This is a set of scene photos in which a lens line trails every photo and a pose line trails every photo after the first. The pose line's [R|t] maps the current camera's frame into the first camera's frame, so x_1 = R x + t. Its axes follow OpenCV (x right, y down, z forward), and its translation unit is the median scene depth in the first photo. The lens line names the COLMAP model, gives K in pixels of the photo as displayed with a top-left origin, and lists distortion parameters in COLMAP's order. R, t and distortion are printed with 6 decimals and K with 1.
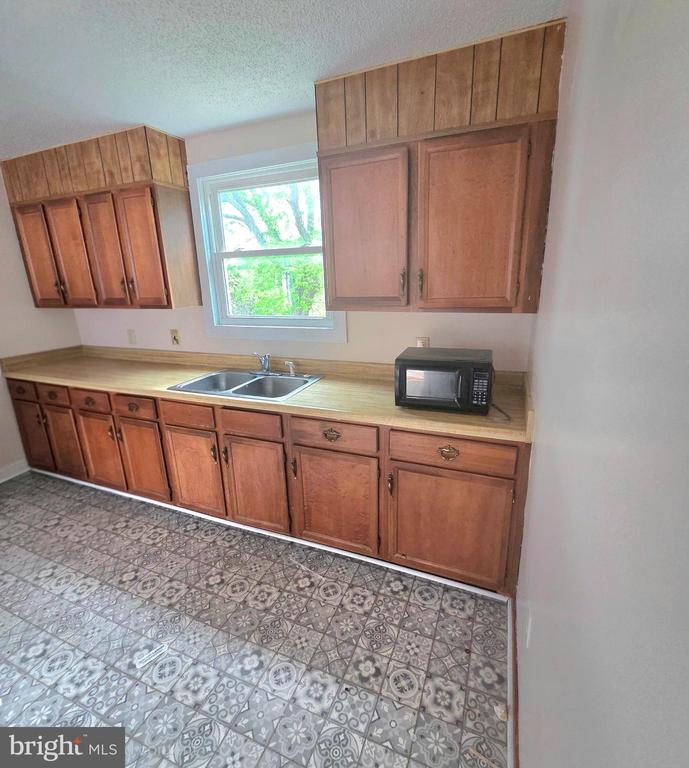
lens RADIAL K [[374.8, 0, 348.3], [0, 374.8, 380.4], [0, 0, 1]] dist [-0.000511, -0.001409]
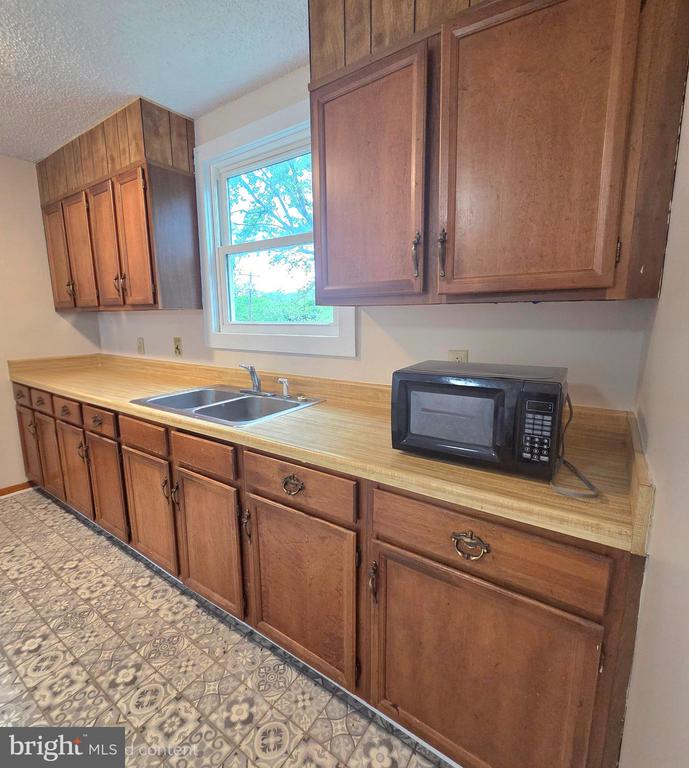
lens RADIAL K [[374.8, 0, 348.3], [0, 374.8, 380.4], [0, 0, 1]] dist [-0.000511, -0.001409]
pose [[0.977764, 0.058640, -0.201344, 0.168468], [-0.078431, 0.992688, -0.091761, 0.018377], [0.194491, 0.105512, 0.975213, 0.365658]]
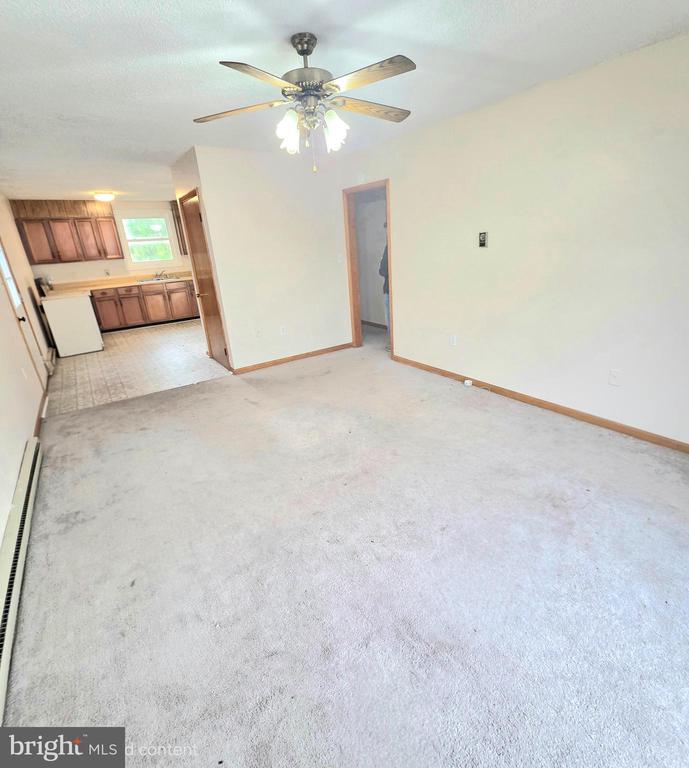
lens RADIAL K [[374.8, 0, 348.3], [0, 374.8, 380.4], [0, 0, 1]] dist [-0.000511, -0.001409]
pose [[0.536192, -0.298730, 0.789467, -2.784617], [0.260398, 0.948204, 0.181937, 0.839312], [-0.802926, 0.108022, 0.586209, -2.693275]]
